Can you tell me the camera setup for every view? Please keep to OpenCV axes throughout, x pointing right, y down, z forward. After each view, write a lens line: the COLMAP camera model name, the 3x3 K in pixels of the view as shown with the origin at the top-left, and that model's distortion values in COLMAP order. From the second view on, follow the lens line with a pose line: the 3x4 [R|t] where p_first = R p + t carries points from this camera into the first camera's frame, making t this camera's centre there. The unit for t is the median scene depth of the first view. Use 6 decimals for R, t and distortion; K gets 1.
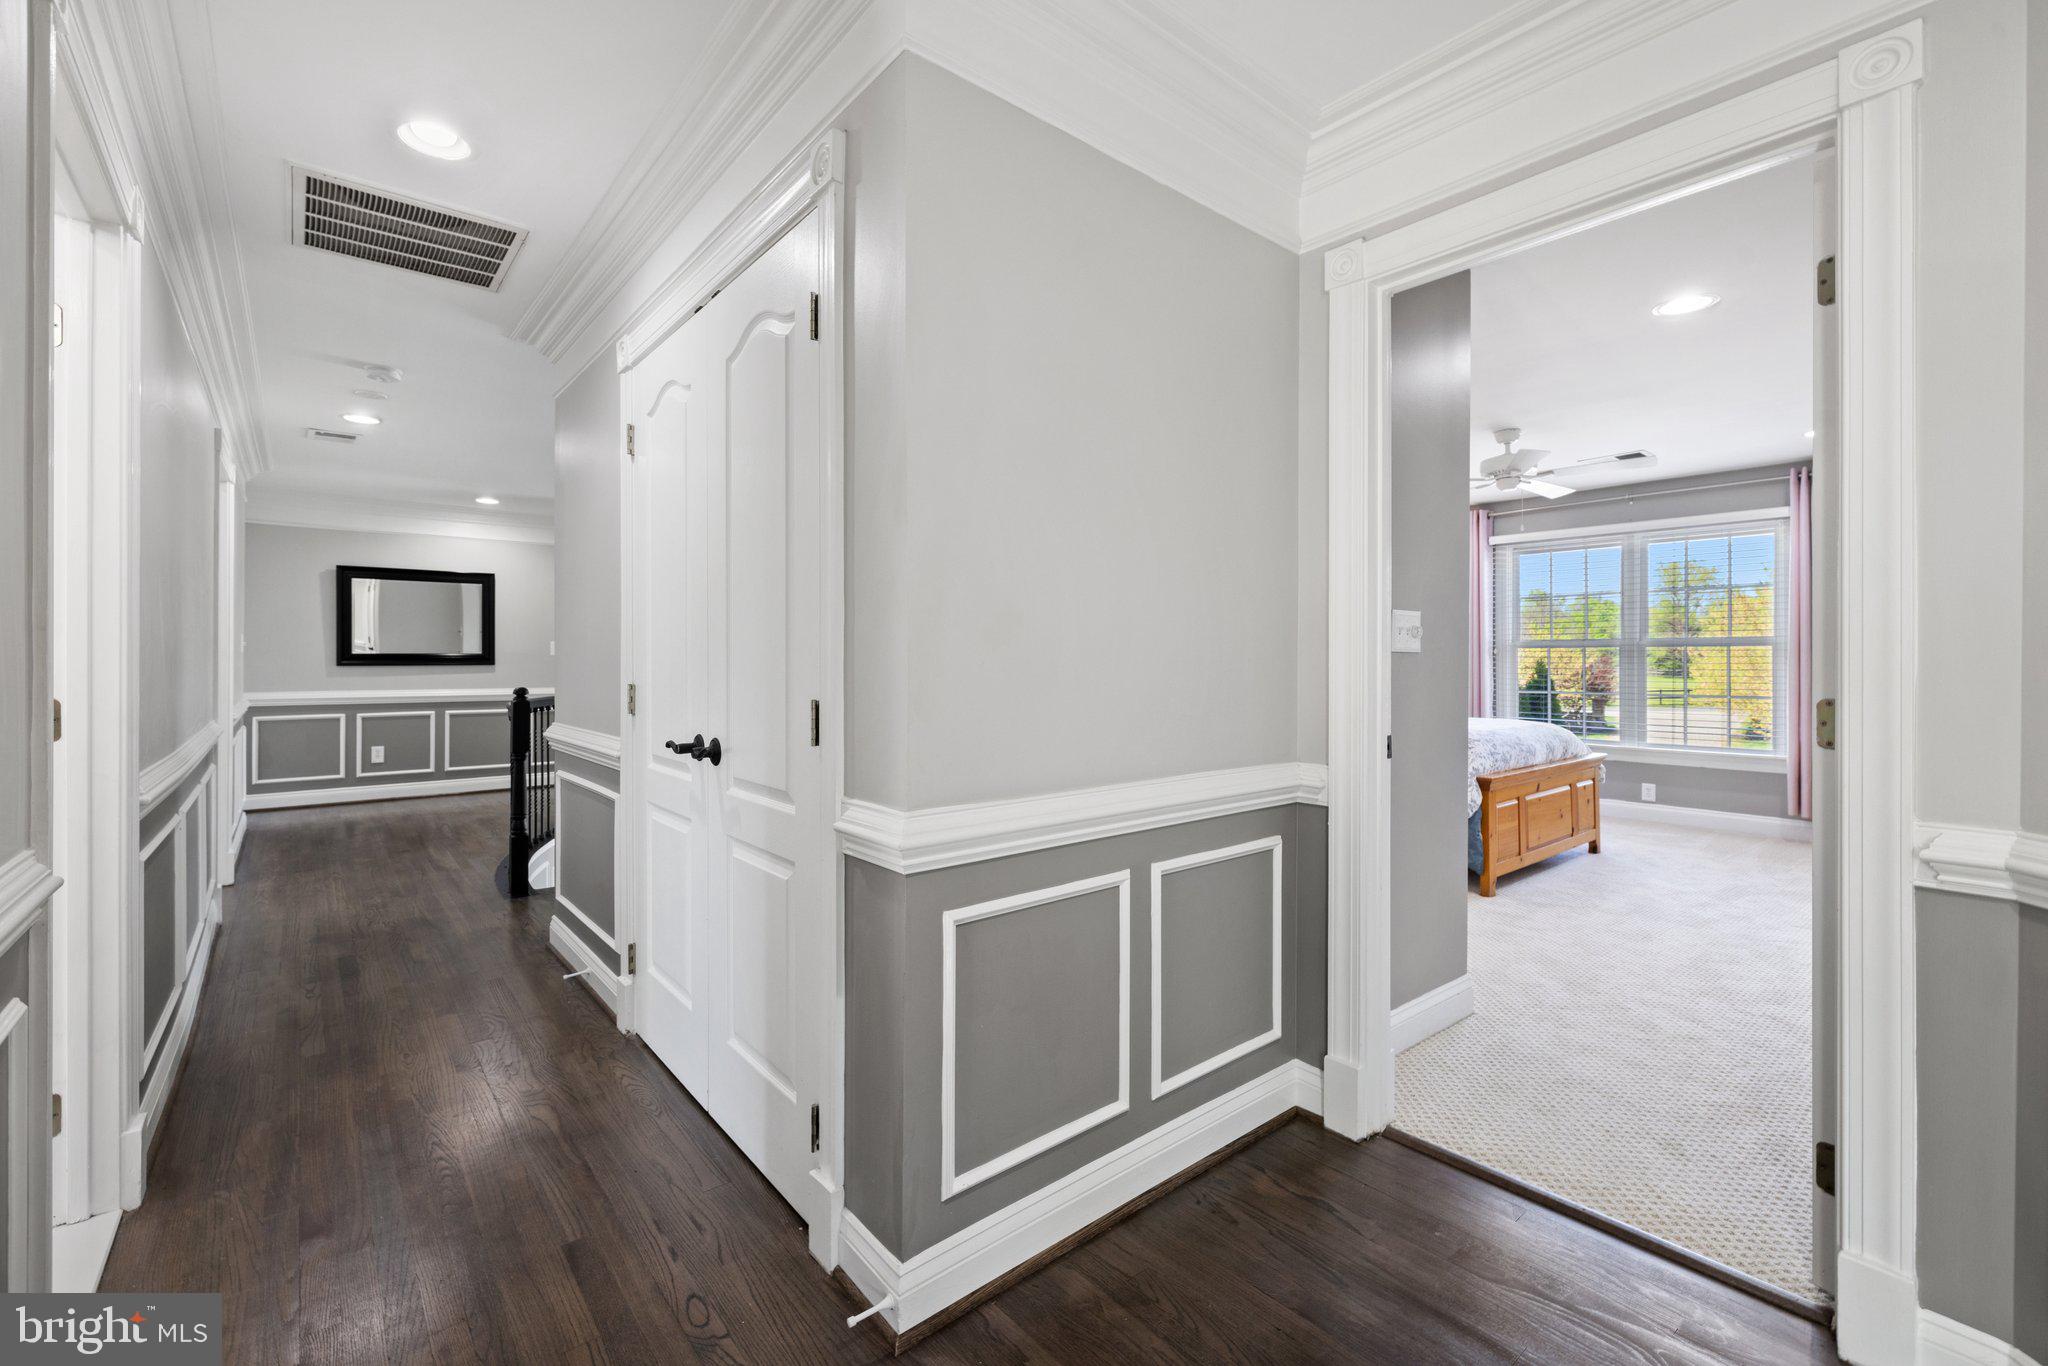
lens RADIAL K [[879.4, 0, 1015.6], [0, 879.4, 676.8], [0, 0, 1]] dist [0.000959, 0.000943]
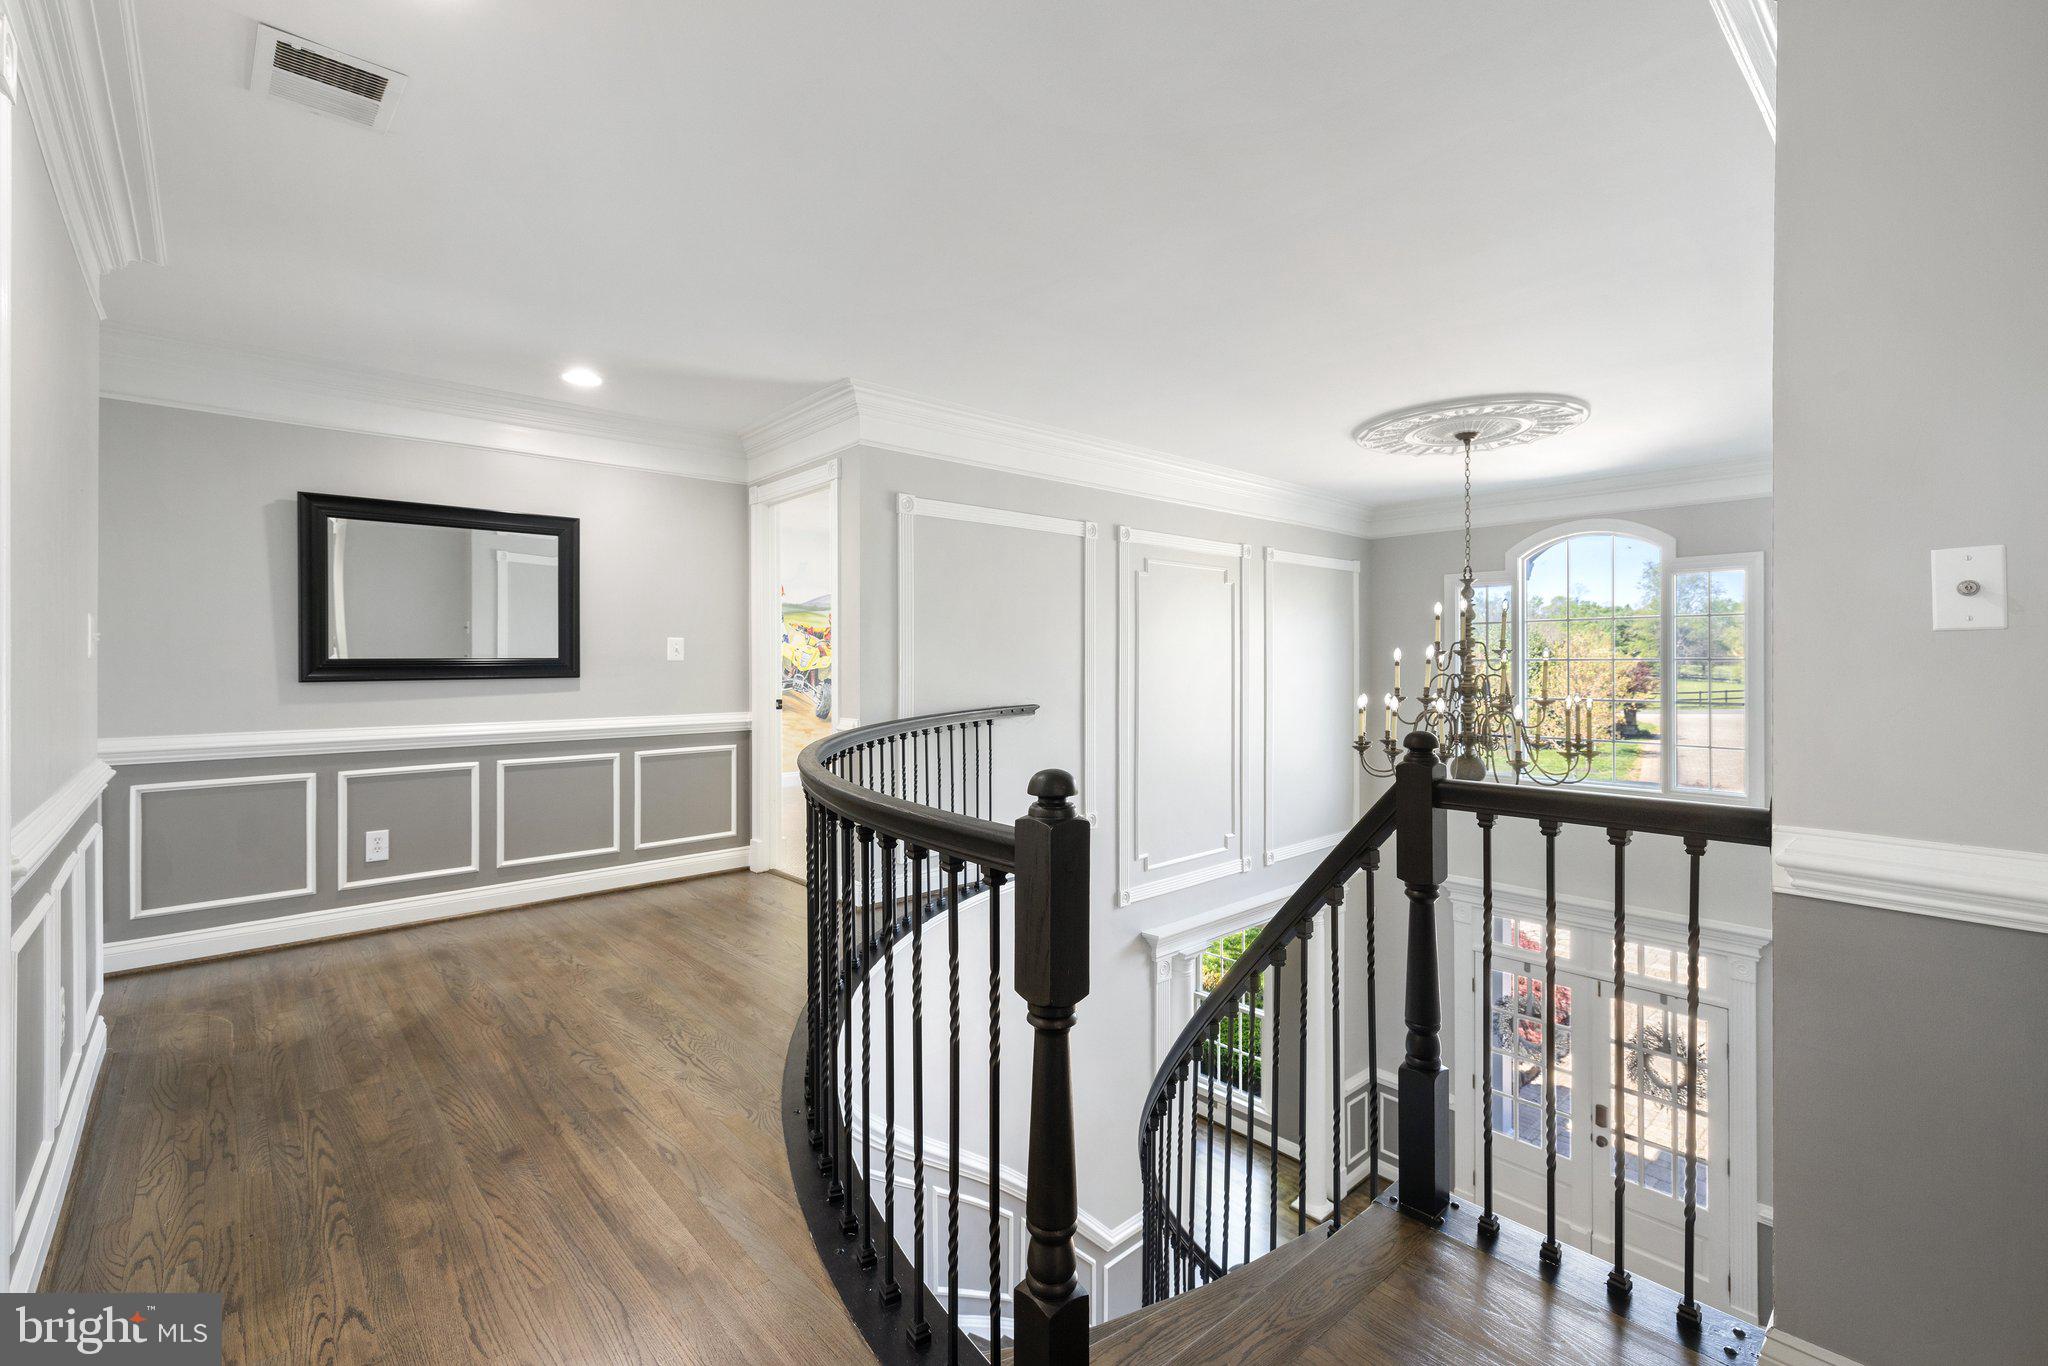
lens RADIAL K [[879.4, 0, 1013.5], [0, 879.4, 678.6], [0, 0, 1]] dist [0.000959, 0.000943]
pose [[0.999100, -0.011818, 0.040729, -0.354863], [0.012232, 0.999876, -0.009923, -0.004120], [-0.040607, 0.010413, 0.999121, 0.442393]]
